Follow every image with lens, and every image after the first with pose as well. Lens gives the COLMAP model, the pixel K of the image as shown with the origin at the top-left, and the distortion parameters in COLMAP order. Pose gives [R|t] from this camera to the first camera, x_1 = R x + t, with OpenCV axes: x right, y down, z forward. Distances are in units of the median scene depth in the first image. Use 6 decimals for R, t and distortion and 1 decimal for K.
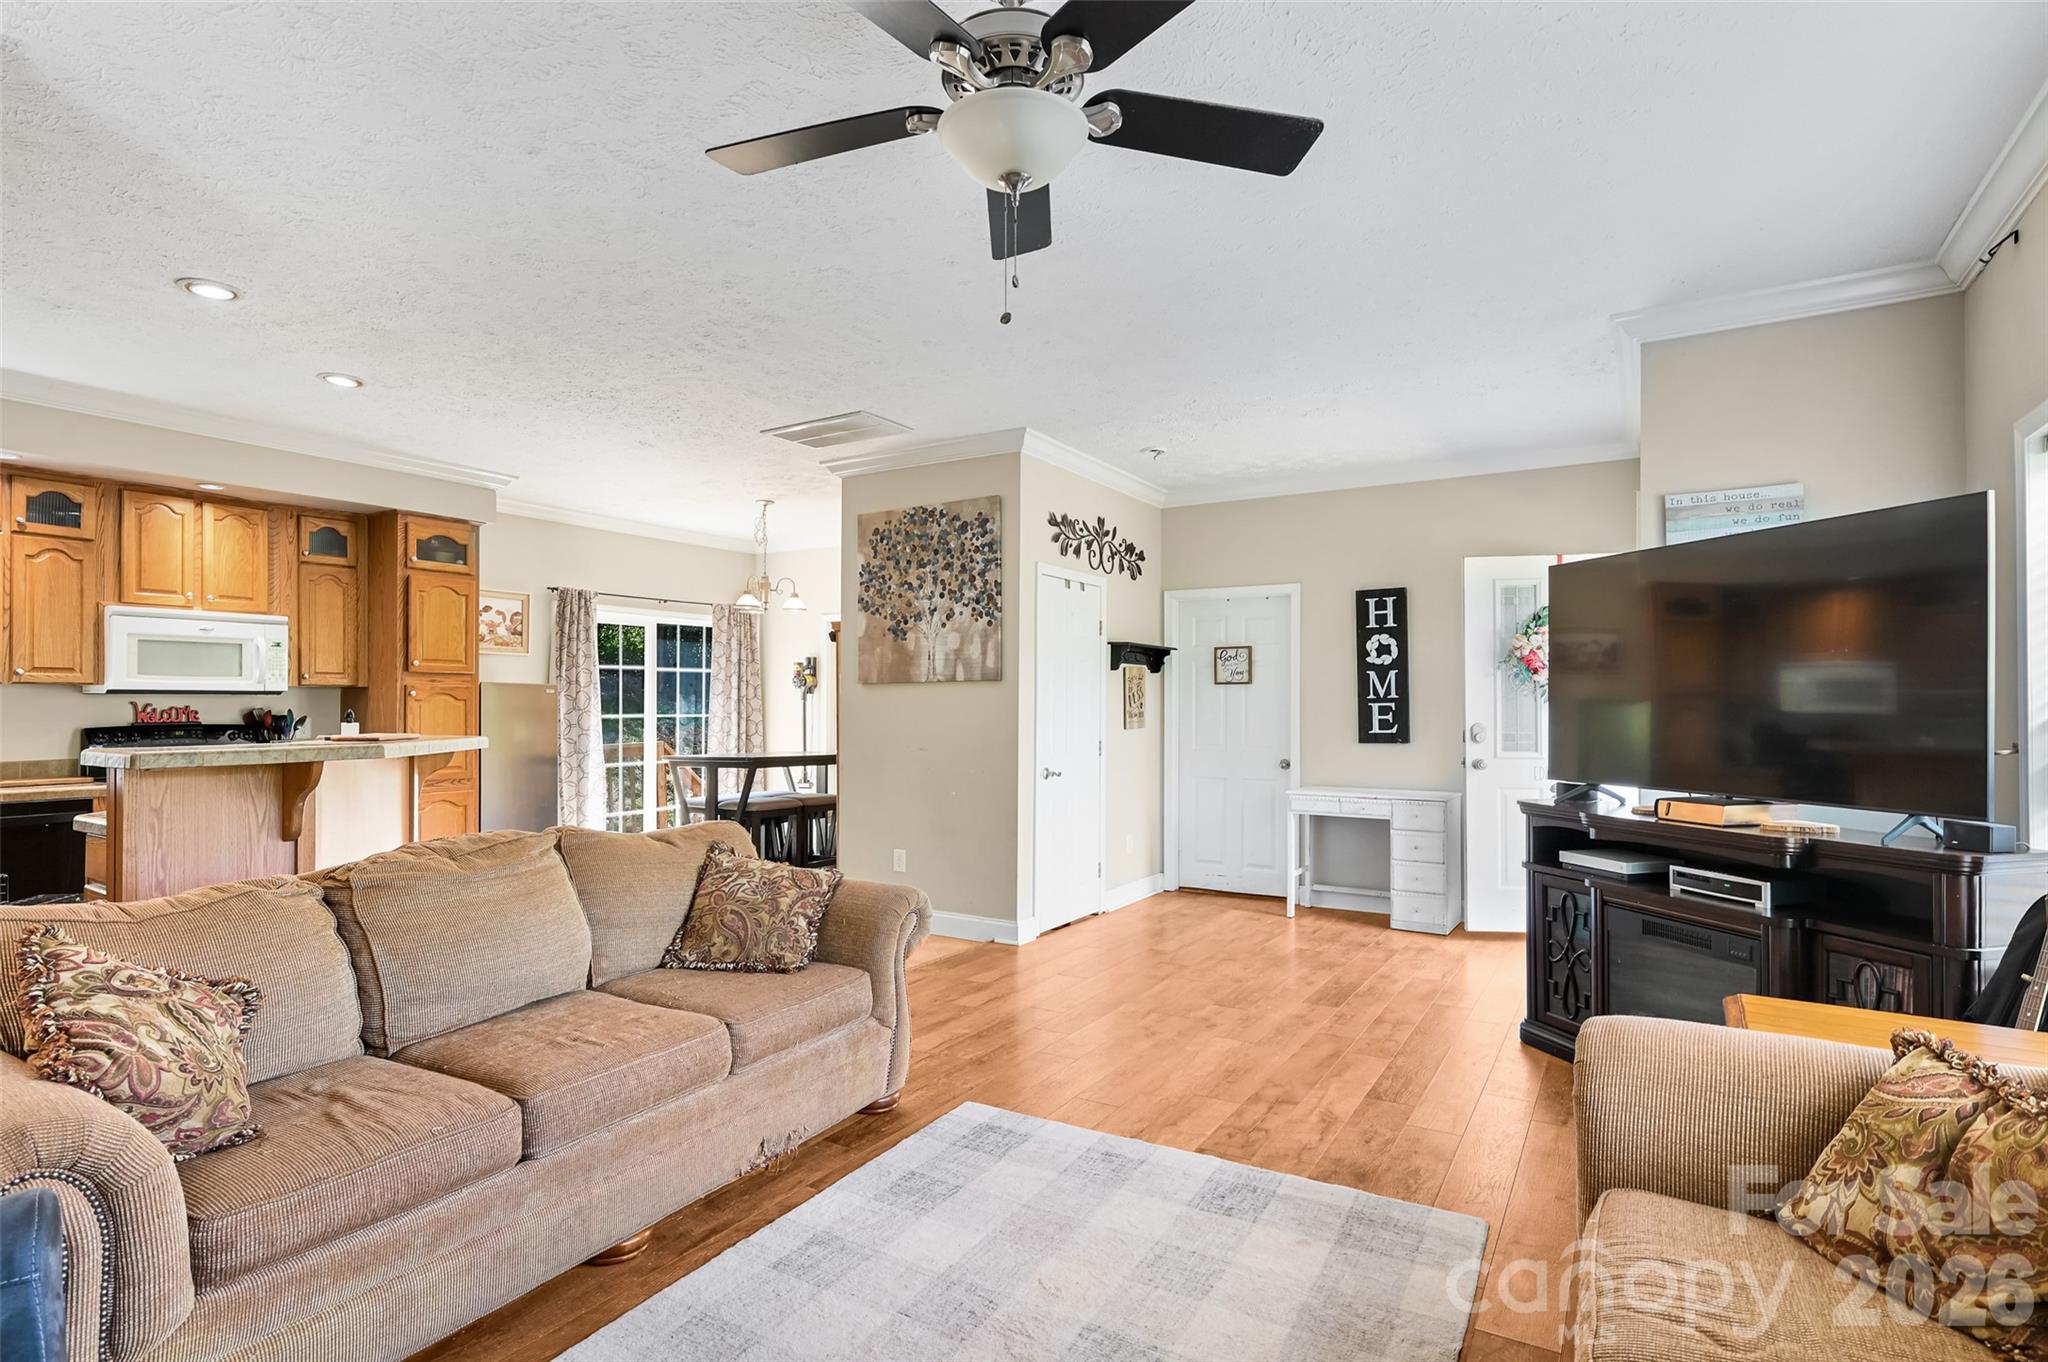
lens RADIAL K [[1049.1, 0, 1052.4], [0, 1049.1, 700.8], [0, 0, 1]] dist [0.001553, 0.001337]
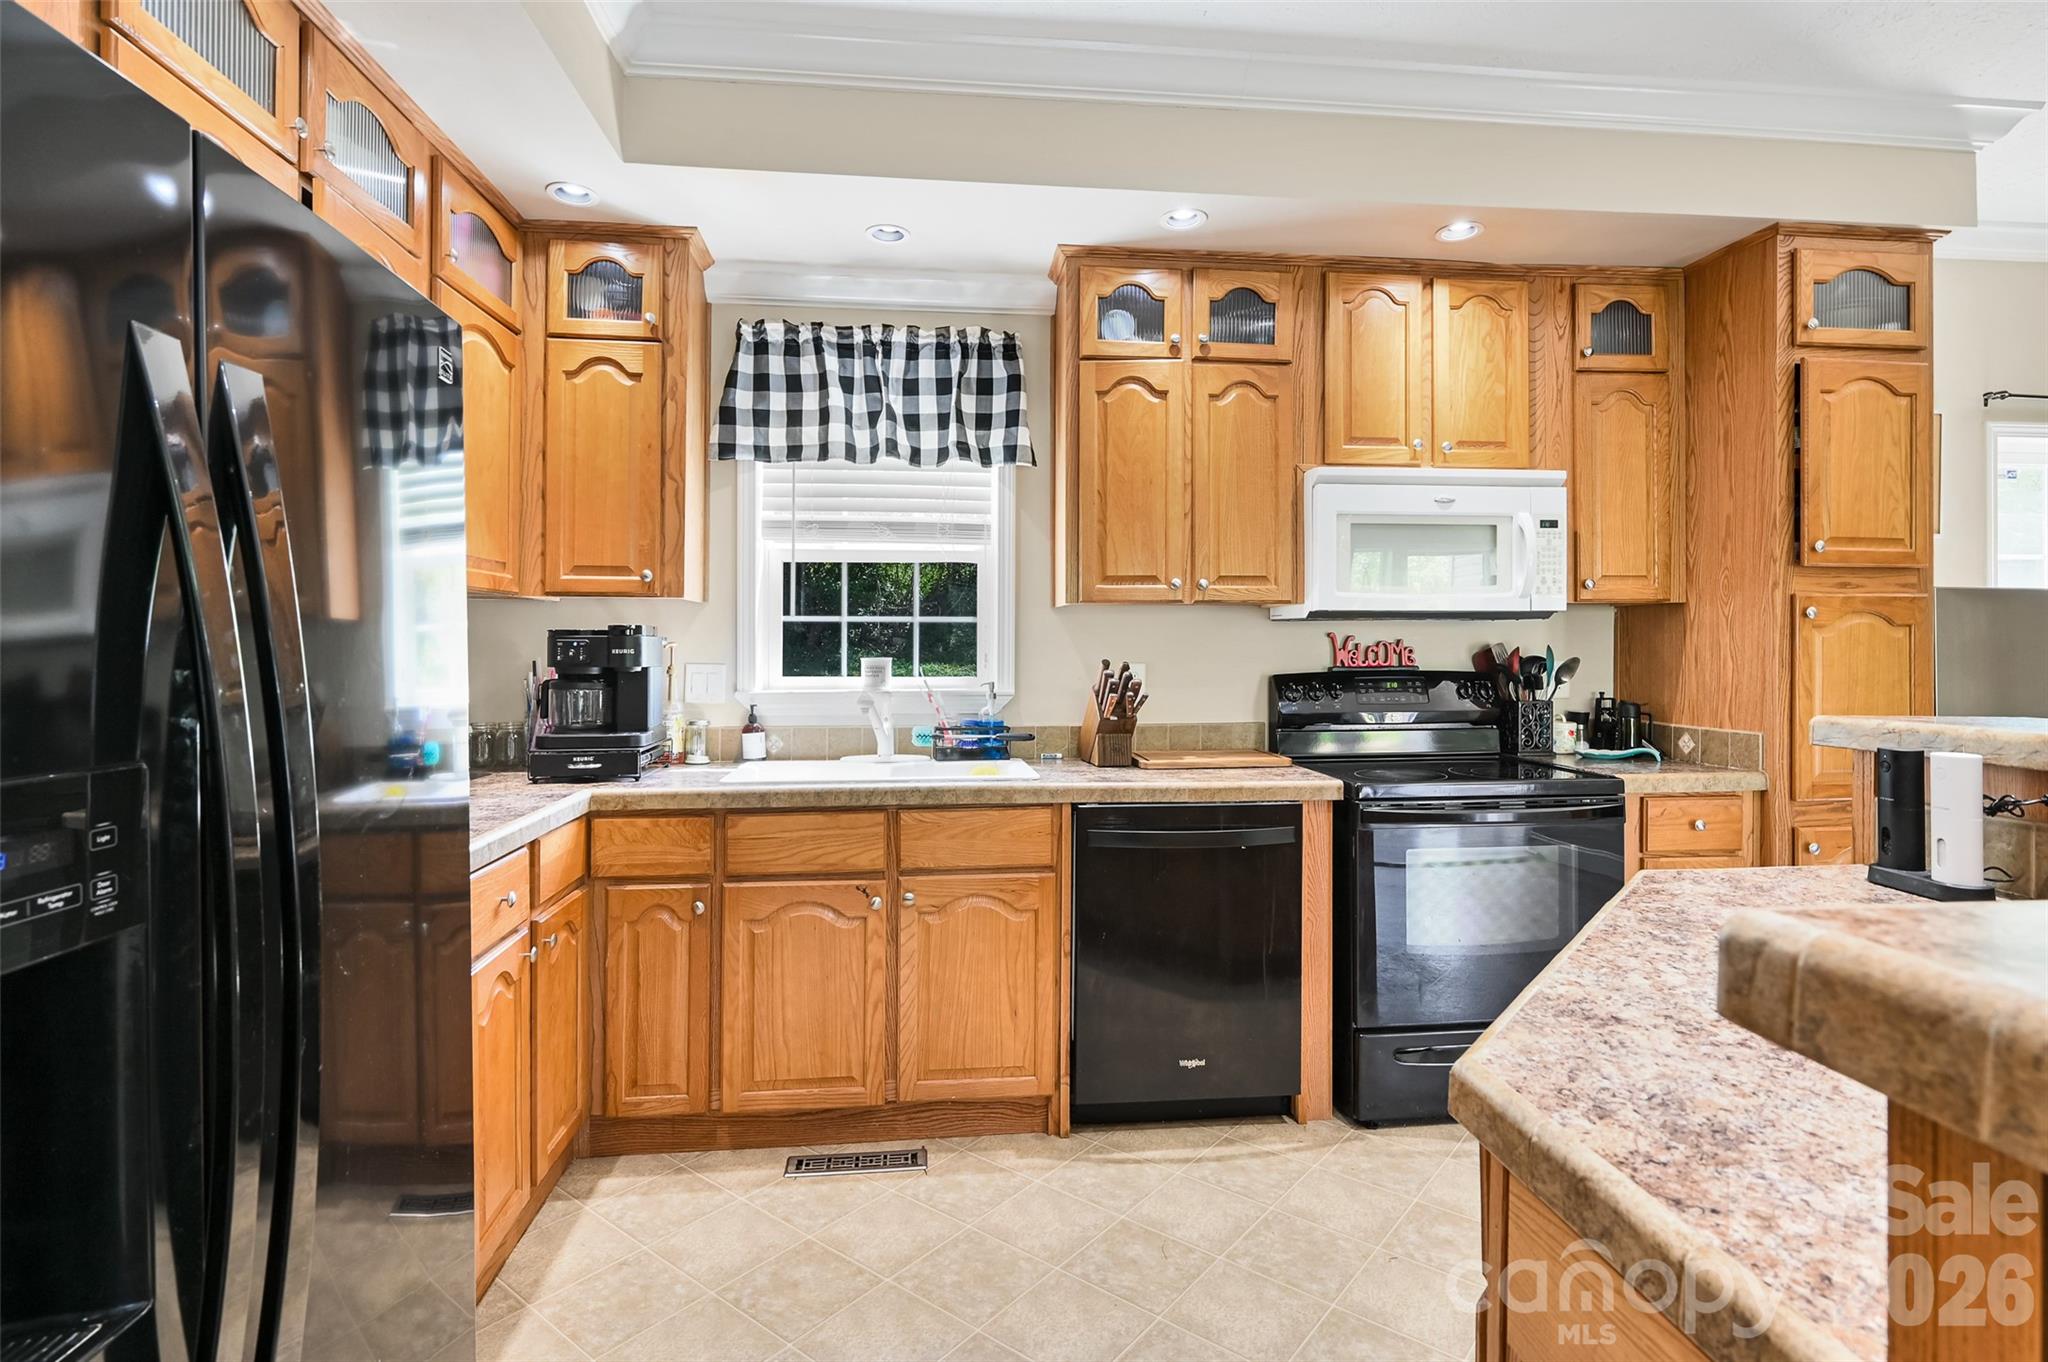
lens RADIAL K [[930.5, 0, 1026.3], [0, 930.5, 645.0], [0, 0, 1]] dist [0.021800, 0.000372]
pose [[0.605995, -0.002129, -0.795466, -0.409377], [0.004079, 0.999992, 0.000431, 0.005181], [0.795458, -0.003506, 0.605998, 0.393547]]
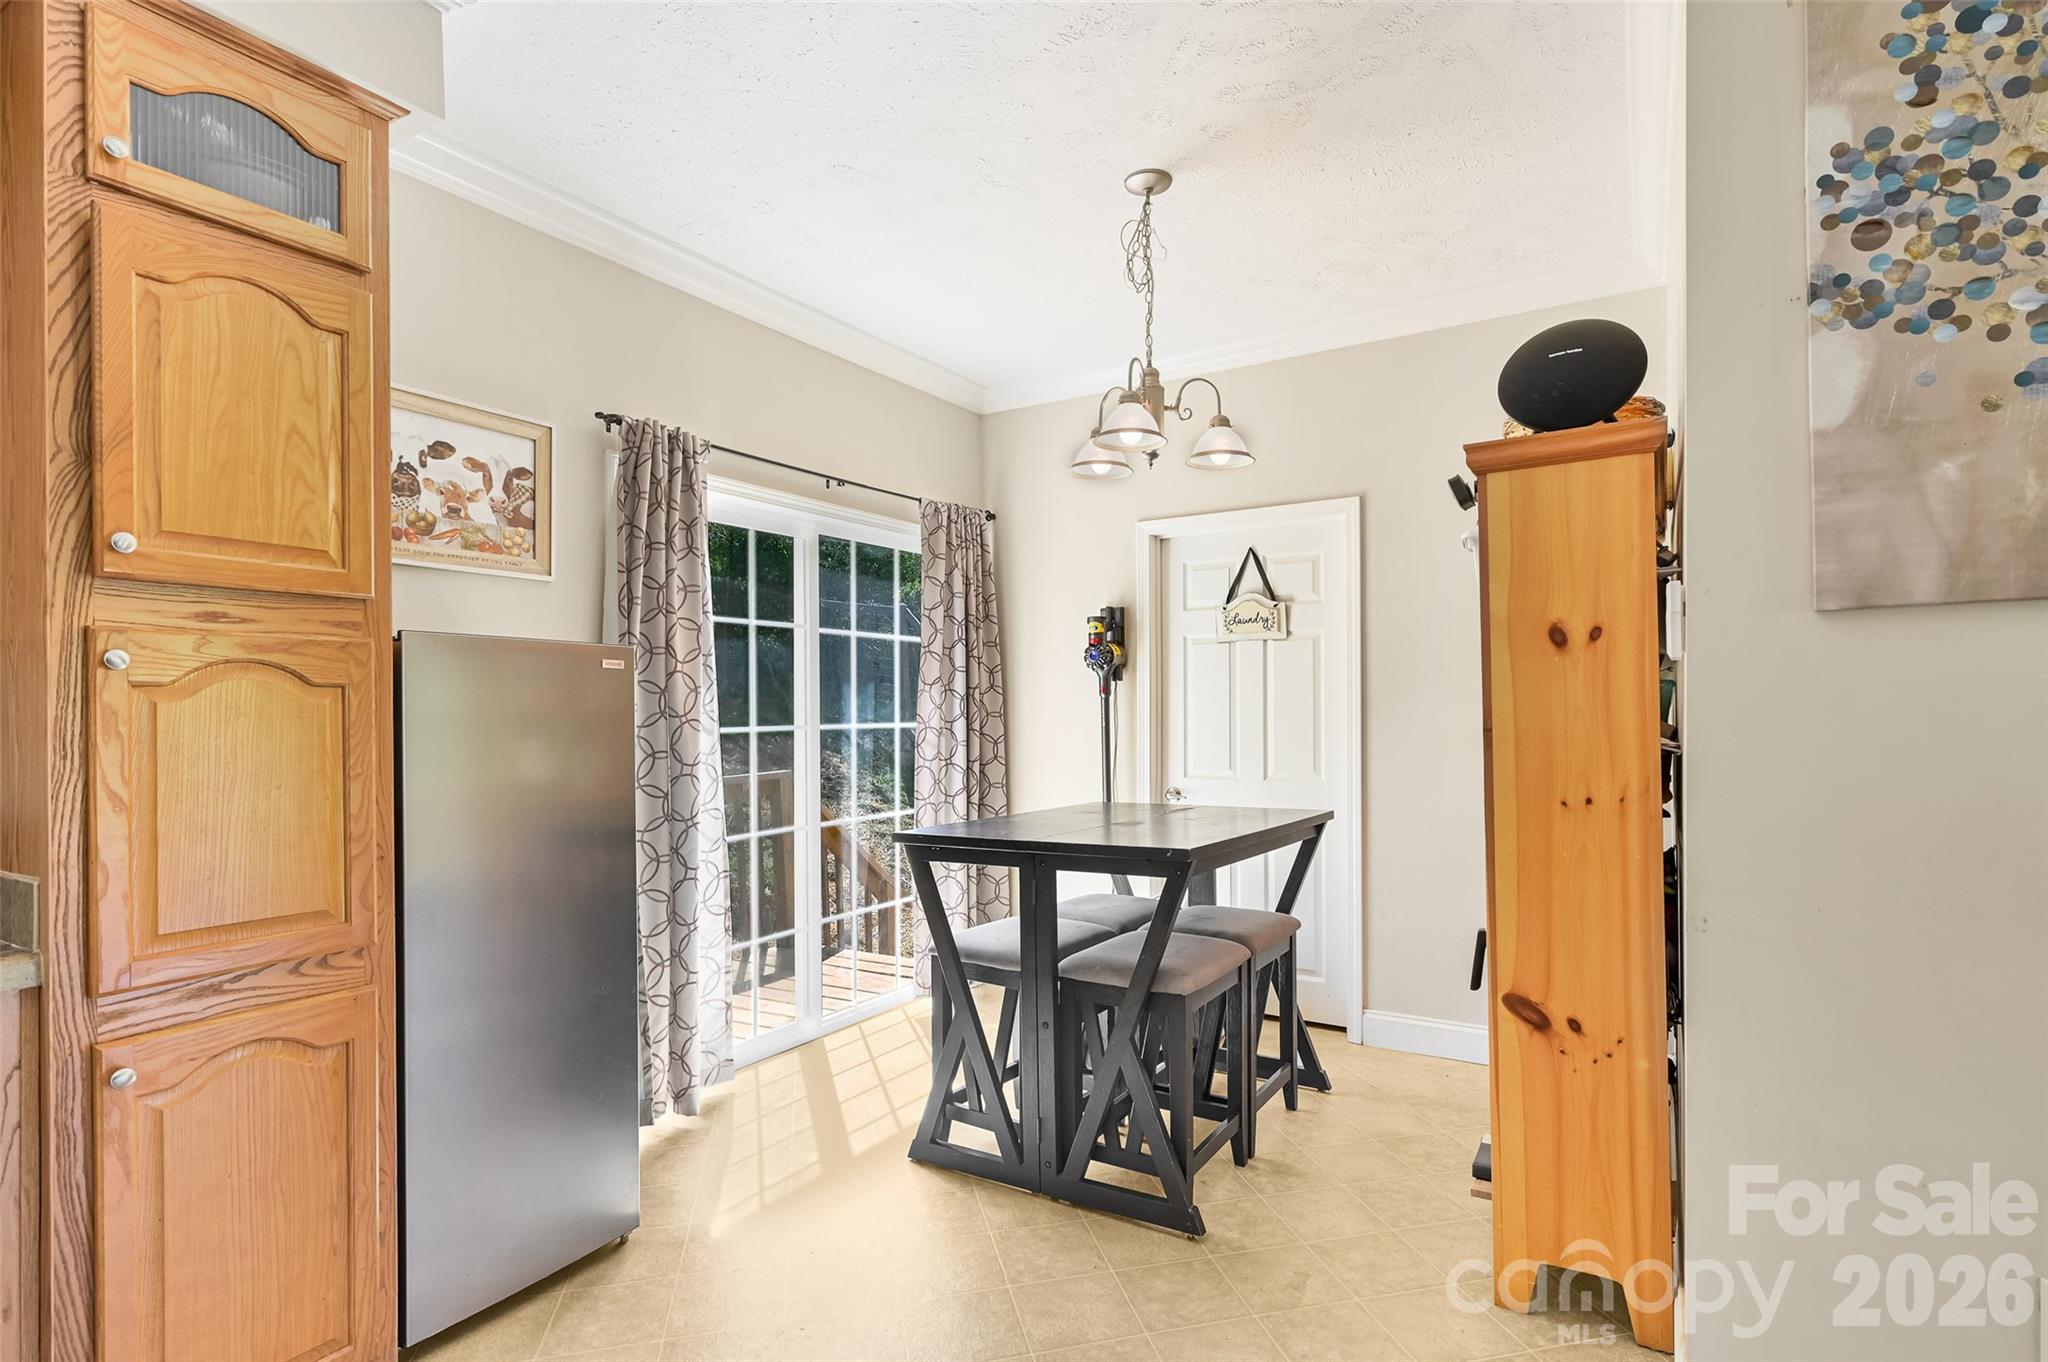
lens RADIAL K [[1049.1, 0, 1060.9], [0, 1049.1, 709.9], [0, 0, 1]] dist [0.001553, 0.001337]
pose [[0.999923, -0.006530, -0.010544, -0.311232], [0.006596, 0.999958, 0.006288, 0.004765], [0.010503, -0.006357, 0.999925, 0.622195]]
